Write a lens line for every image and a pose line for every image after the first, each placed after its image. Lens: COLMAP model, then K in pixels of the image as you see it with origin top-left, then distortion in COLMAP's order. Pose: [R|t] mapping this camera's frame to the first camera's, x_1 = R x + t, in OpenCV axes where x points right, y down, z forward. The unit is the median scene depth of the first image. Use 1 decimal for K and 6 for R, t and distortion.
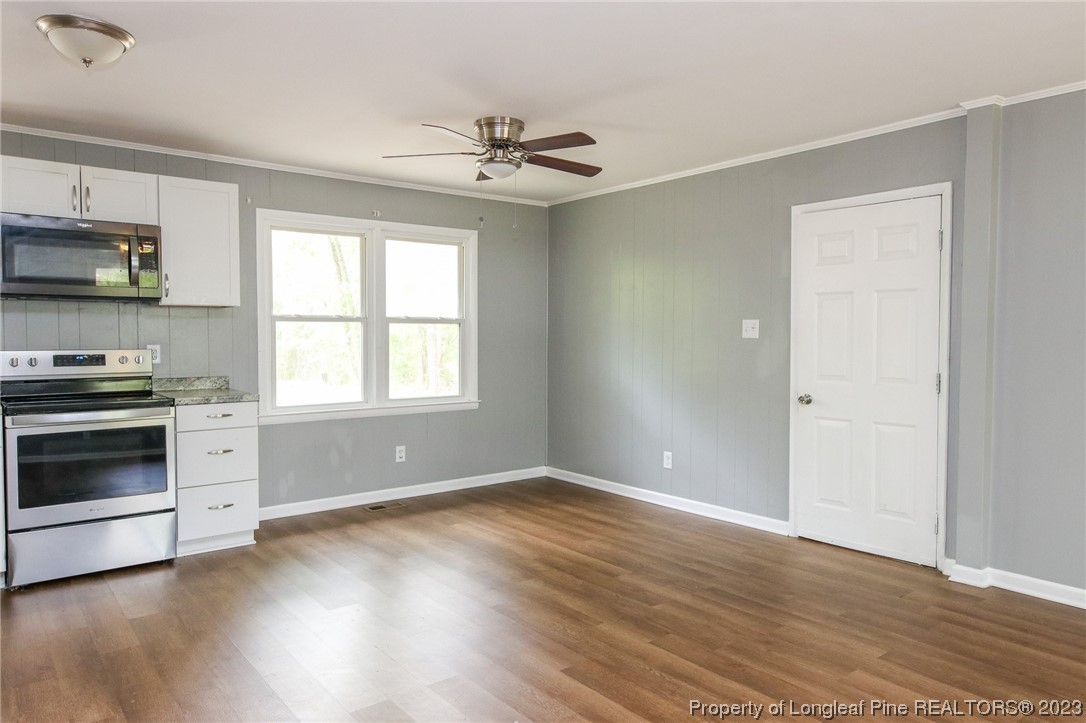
lens RADIAL K [[724.8, 0, 527.0], [0, 724.8, 351.4], [0, 0, 1]] dist [0.012518, -0.001400]
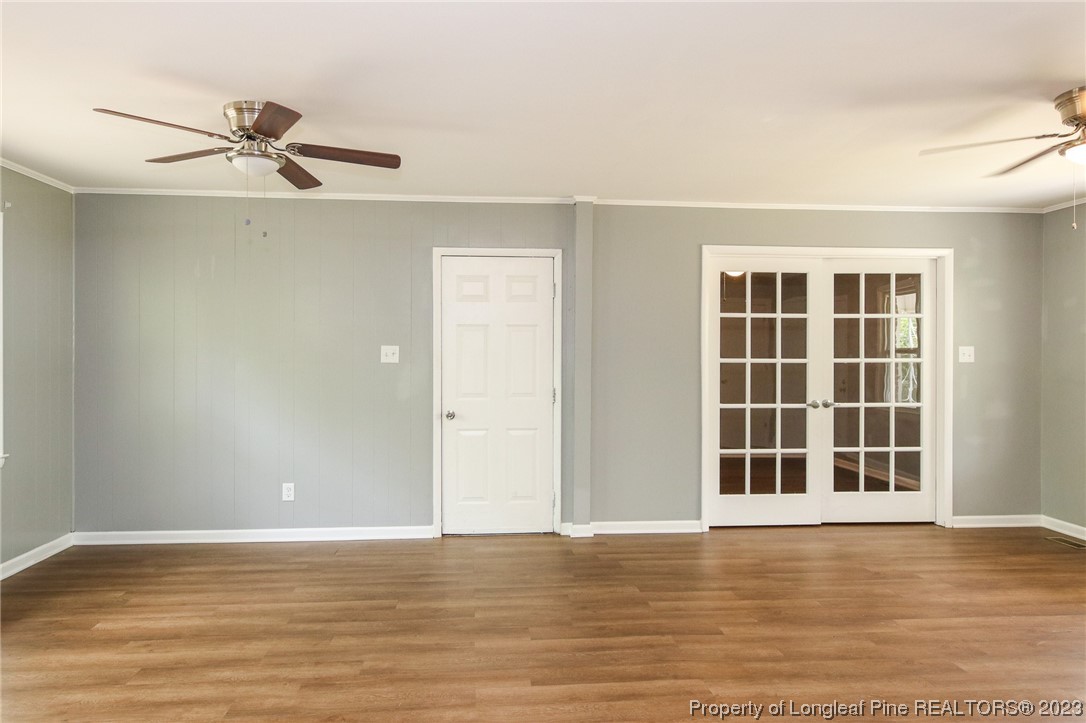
lens RADIAL K [[724.8, 0, 527.0], [0, 724.8, 351.4], [0, 0, 1]] dist [0.012518, -0.001400]
pose [[0.545184, 0.001383, 0.838315, -0.546727], [0.018577, 0.999733, -0.013731, -0.018761], [-0.838111, 0.023060, 0.545013, 0.275266]]
